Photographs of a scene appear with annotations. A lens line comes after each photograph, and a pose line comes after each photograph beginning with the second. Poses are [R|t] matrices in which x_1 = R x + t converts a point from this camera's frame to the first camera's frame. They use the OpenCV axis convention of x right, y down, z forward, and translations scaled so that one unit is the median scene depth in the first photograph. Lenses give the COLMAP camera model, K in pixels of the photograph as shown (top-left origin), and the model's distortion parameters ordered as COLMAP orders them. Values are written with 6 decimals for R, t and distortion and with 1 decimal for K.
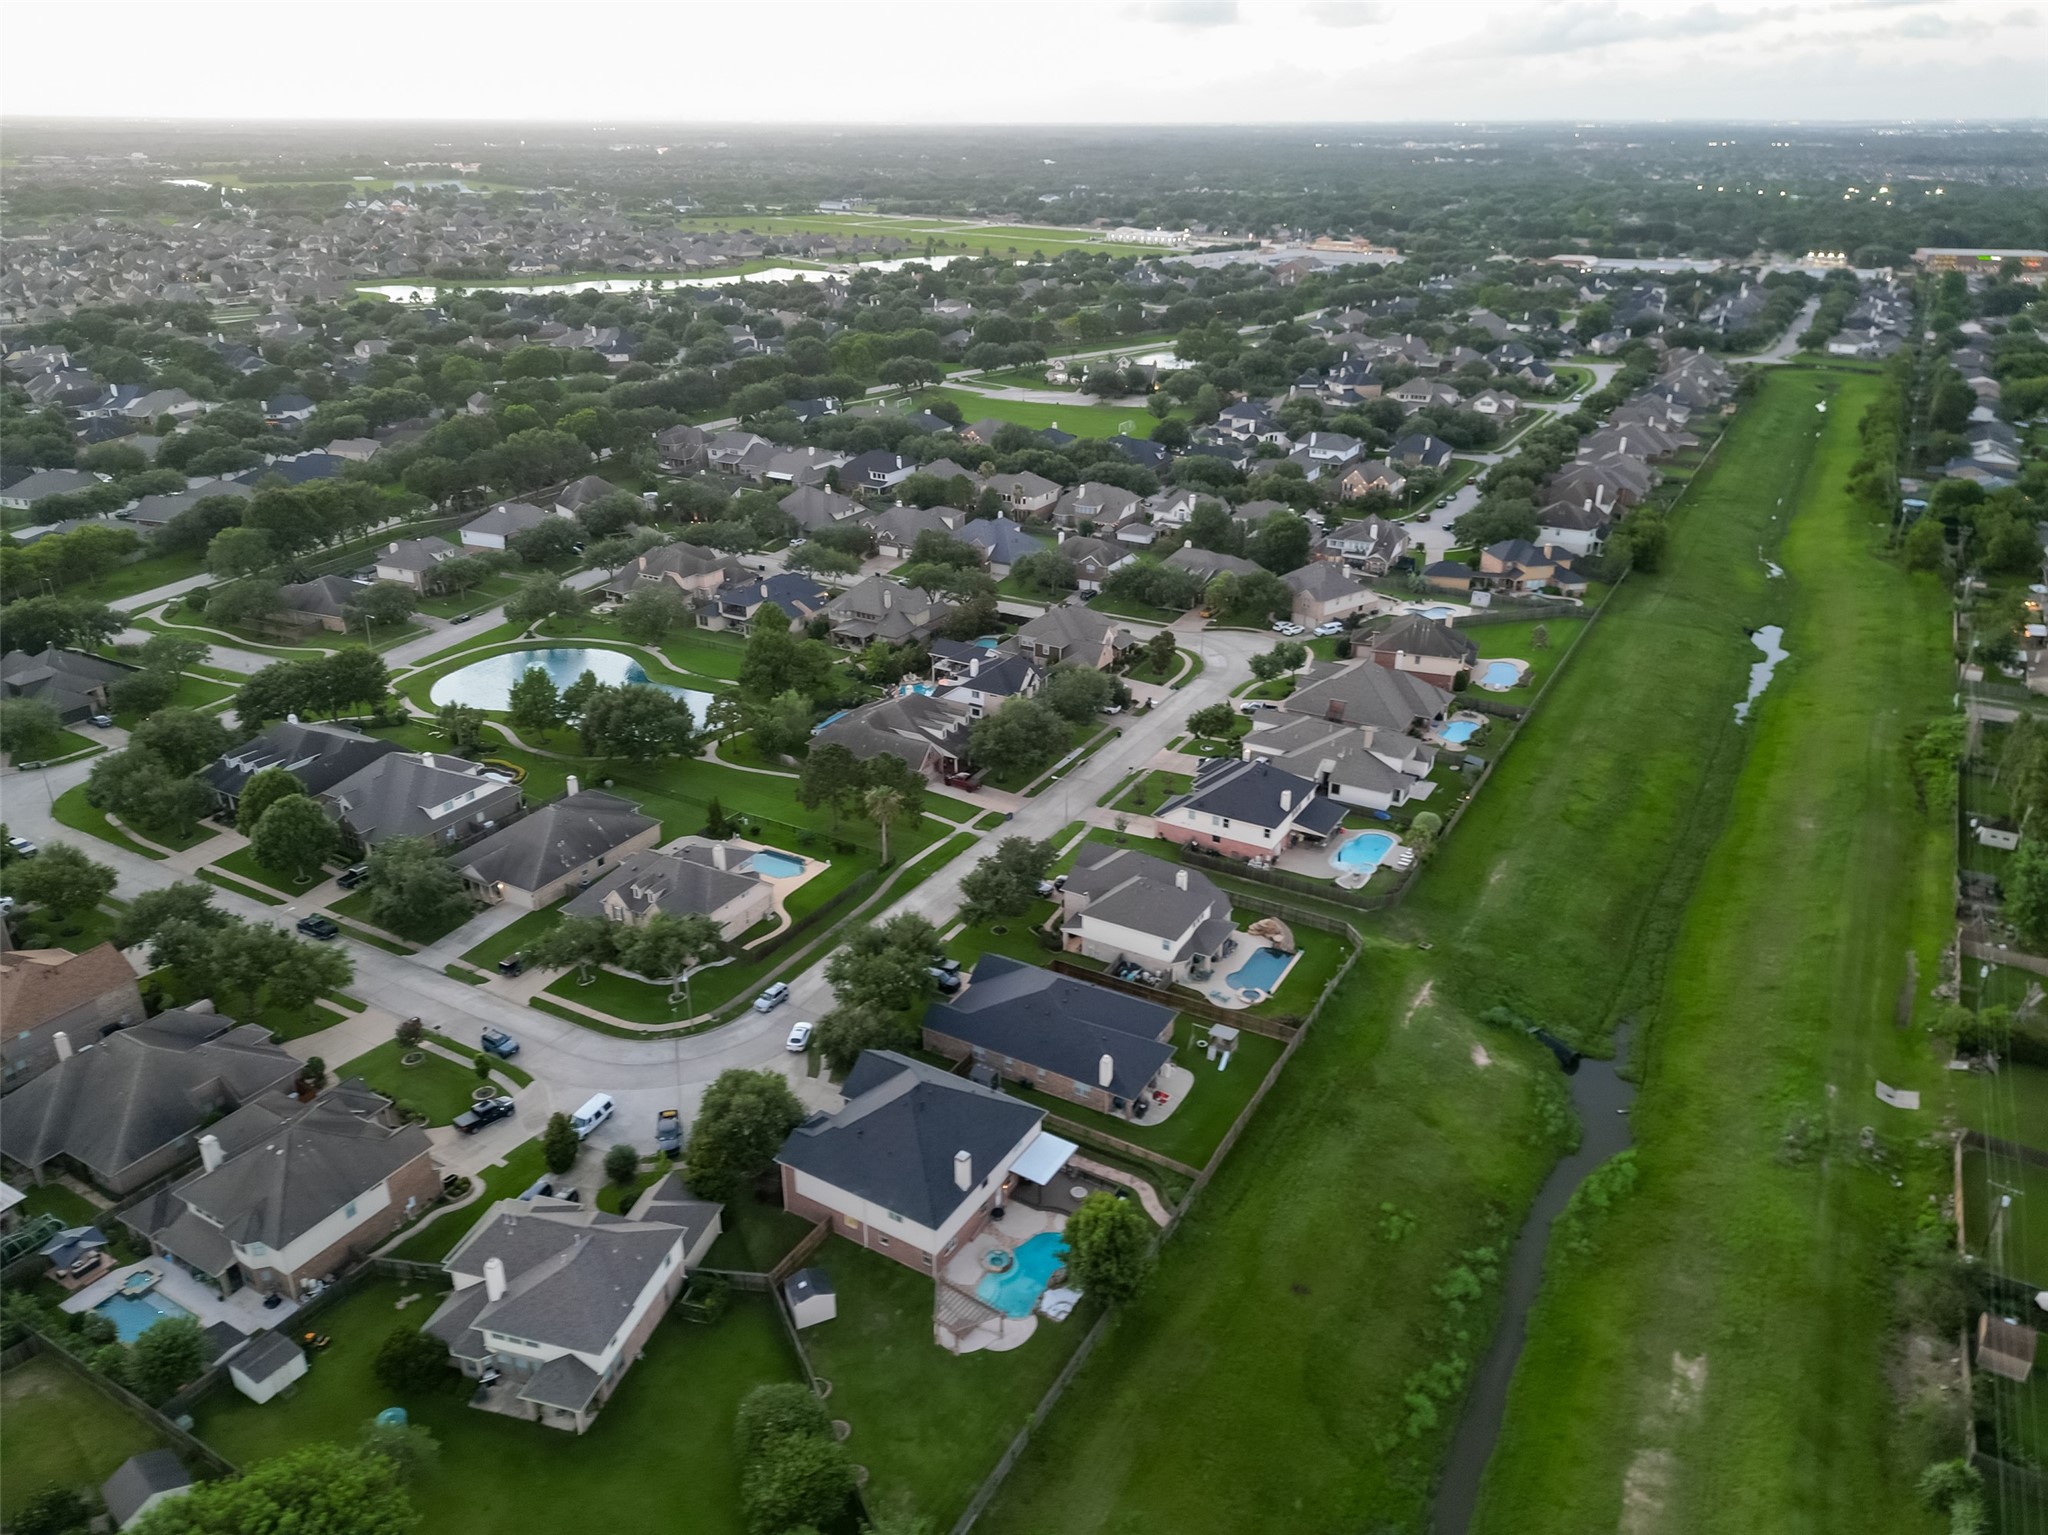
lens RADIAL K [[1426.3, 0, 1024.0], [0, 1426.3, 767.5], [0, 0, 1]] dist [0.081161, -0.087840]
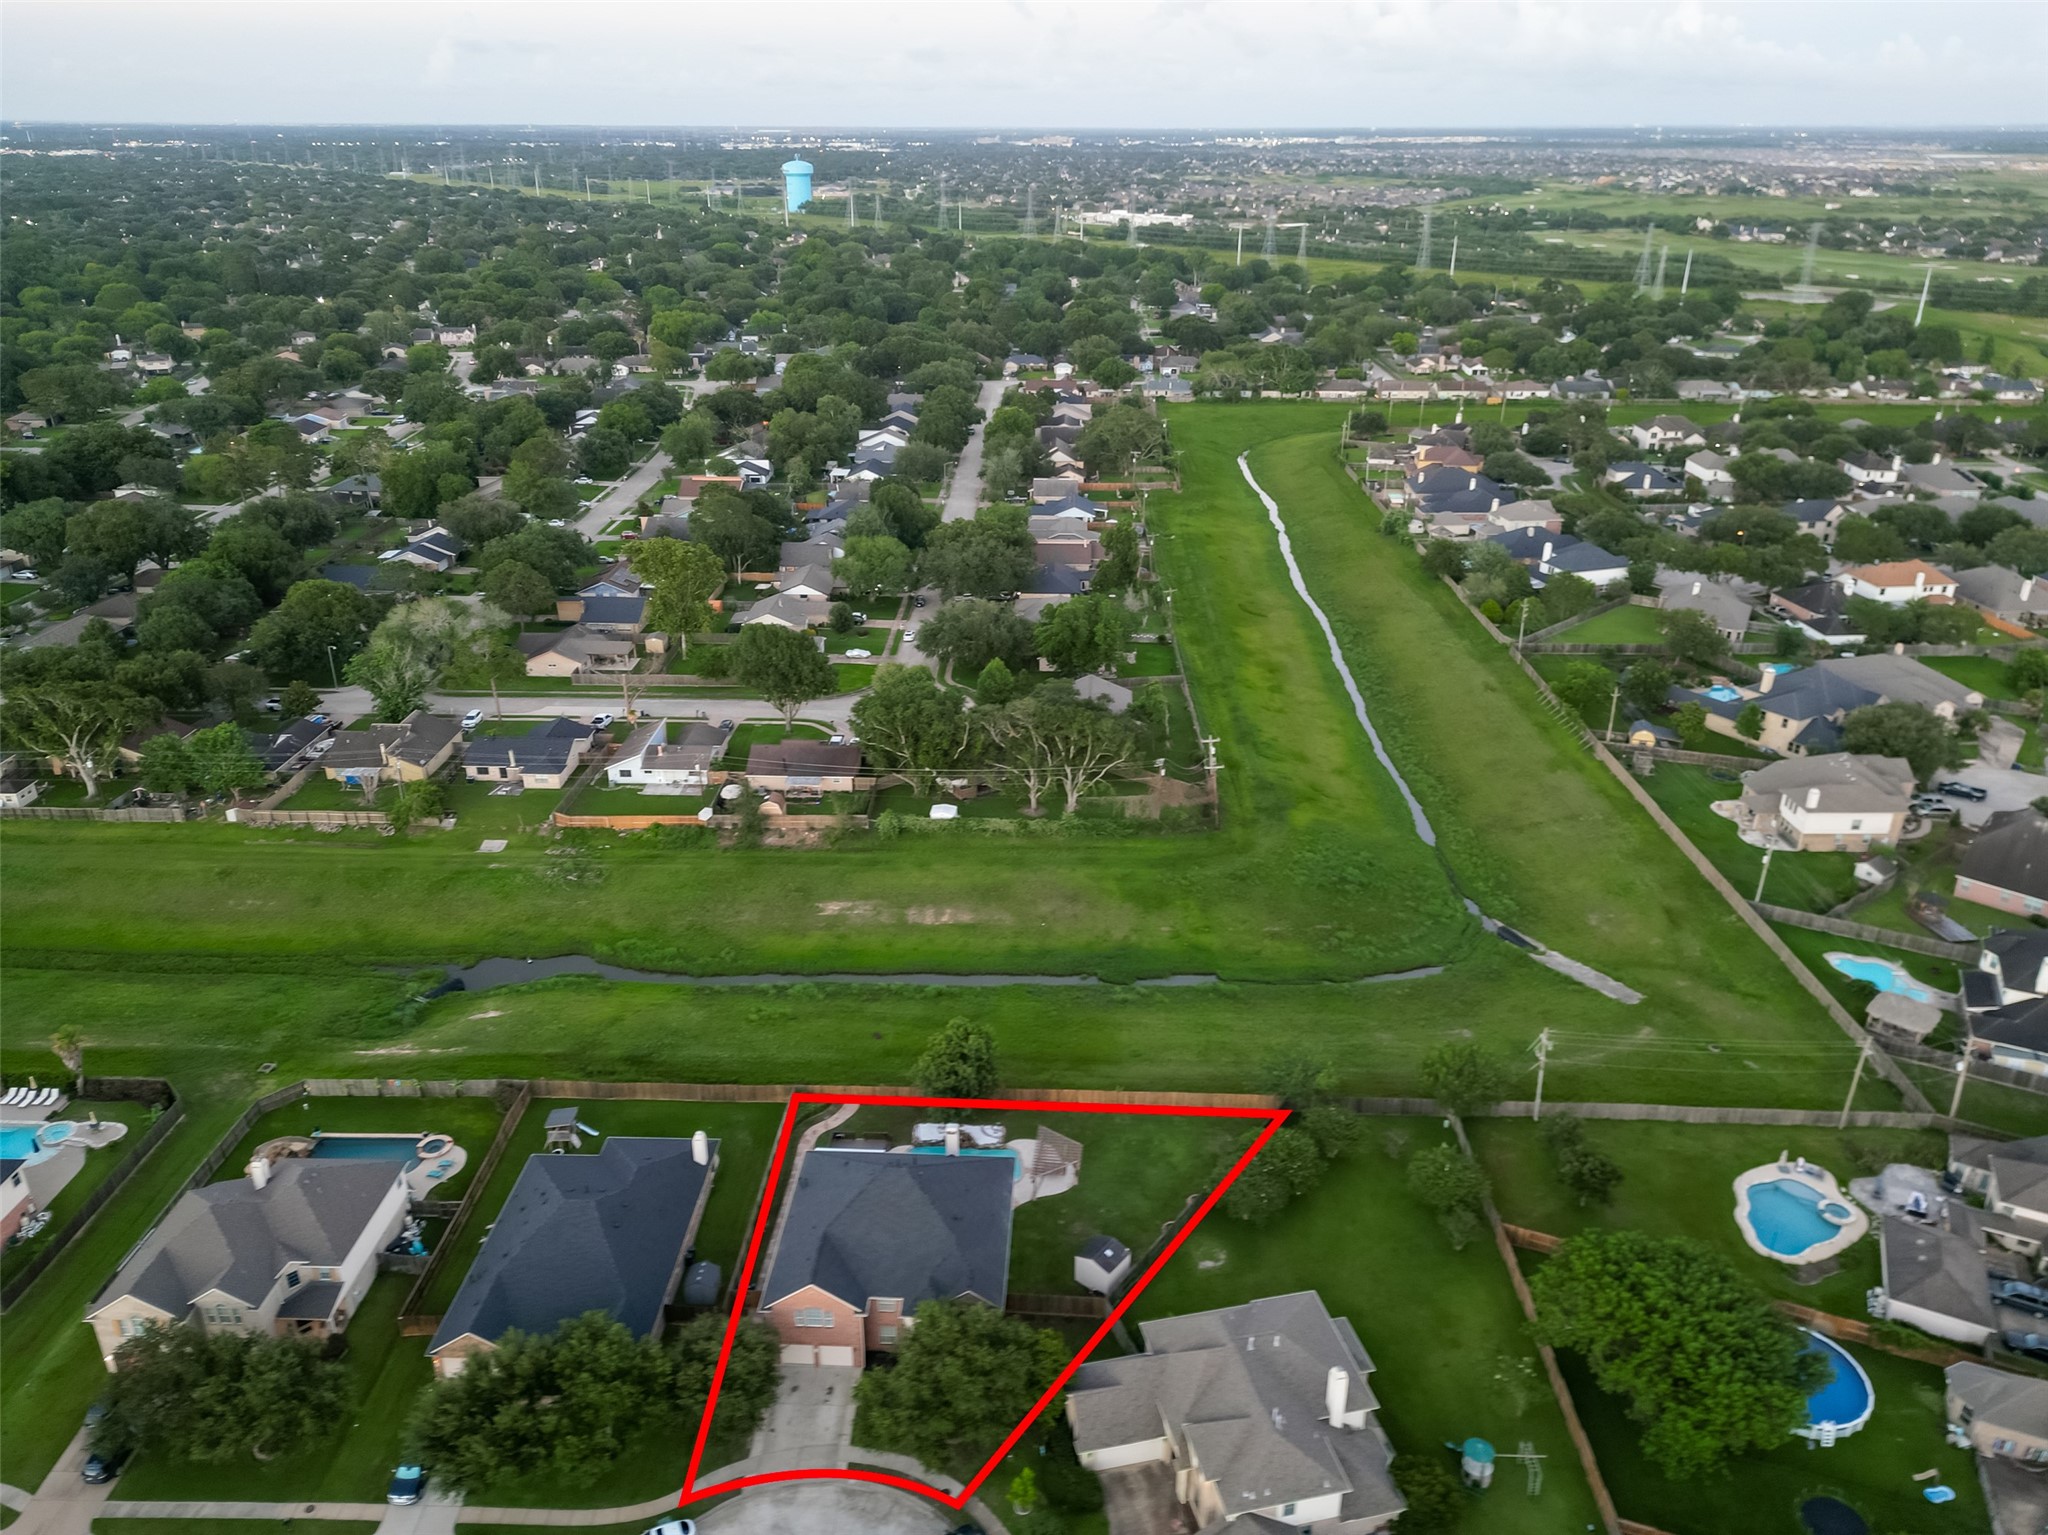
lens RADIAL K [[1426.3, 0, 1024.0], [0, 1426.3, 767.5], [0, 0, 1]] dist [0.081161, -0.087840]
pose [[-0.473629, -0.363072, 0.802406, -0.494415], [0.358497, 0.752706, 0.552190, -0.286719], [-0.804460, 0.549193, -0.226343, 0.667414]]
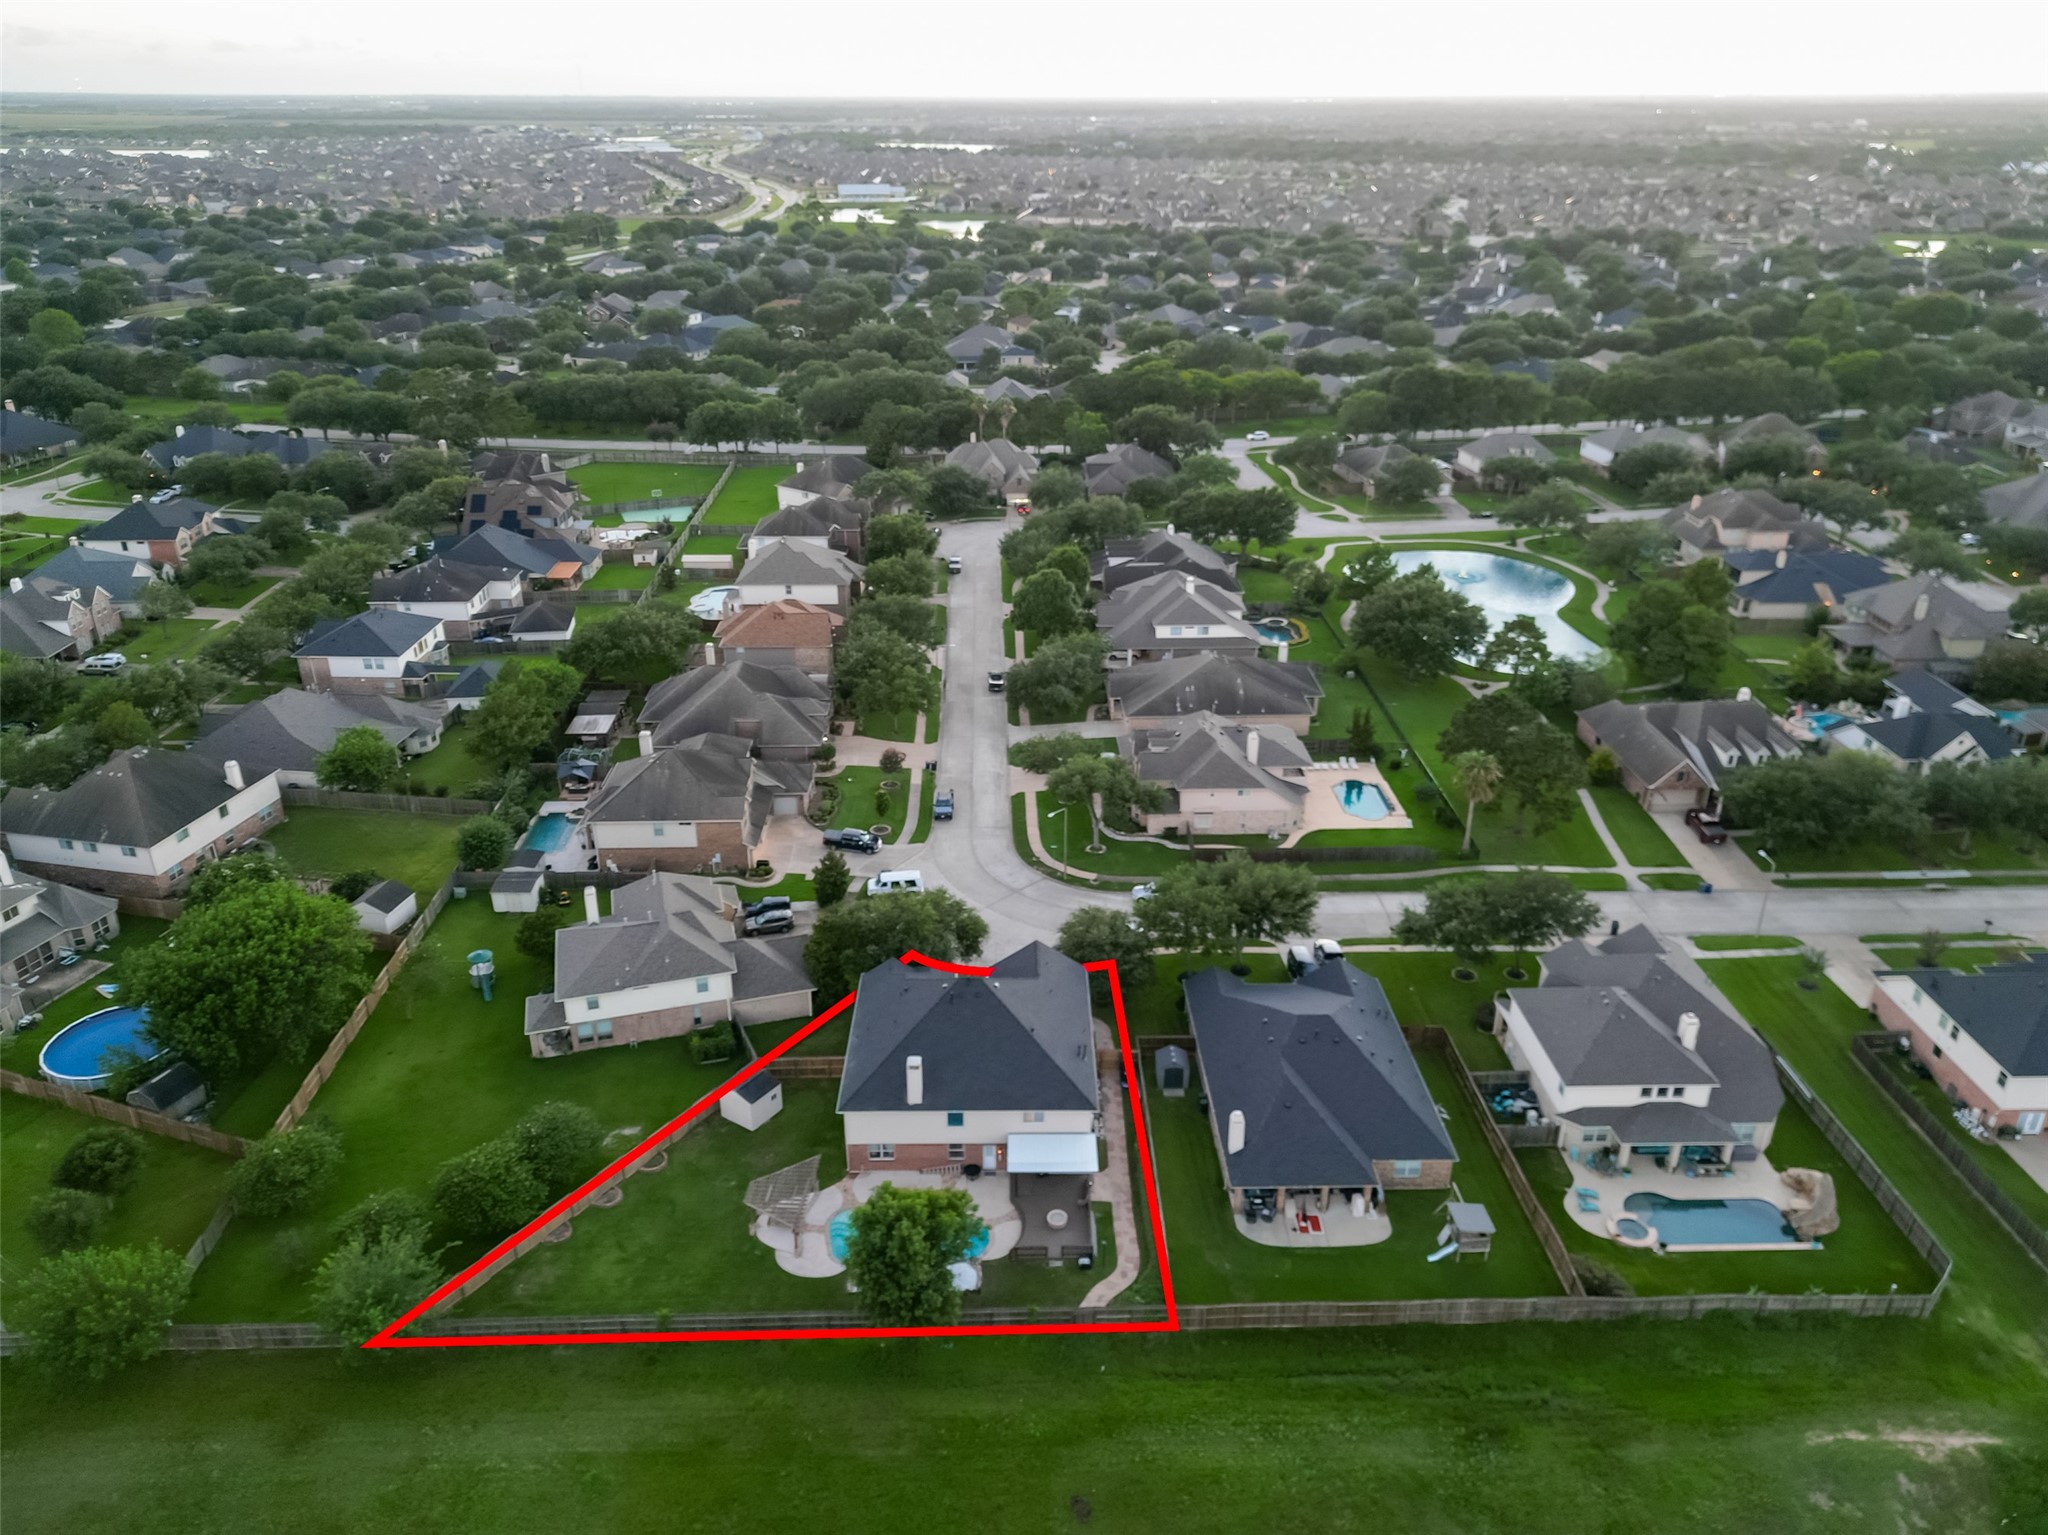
lens RADIAL K [[1426.3, 0, 1024.0], [0, 1426.3, 767.5], [0, 0, 1]] dist [0.081161, -0.087840]
pose [[0.521748, 0.358794, -0.773981, 0.358149], [-0.349356, 0.917556, 0.189847, -0.038502], [0.778286, 0.171343, 0.604079, 0.335049]]
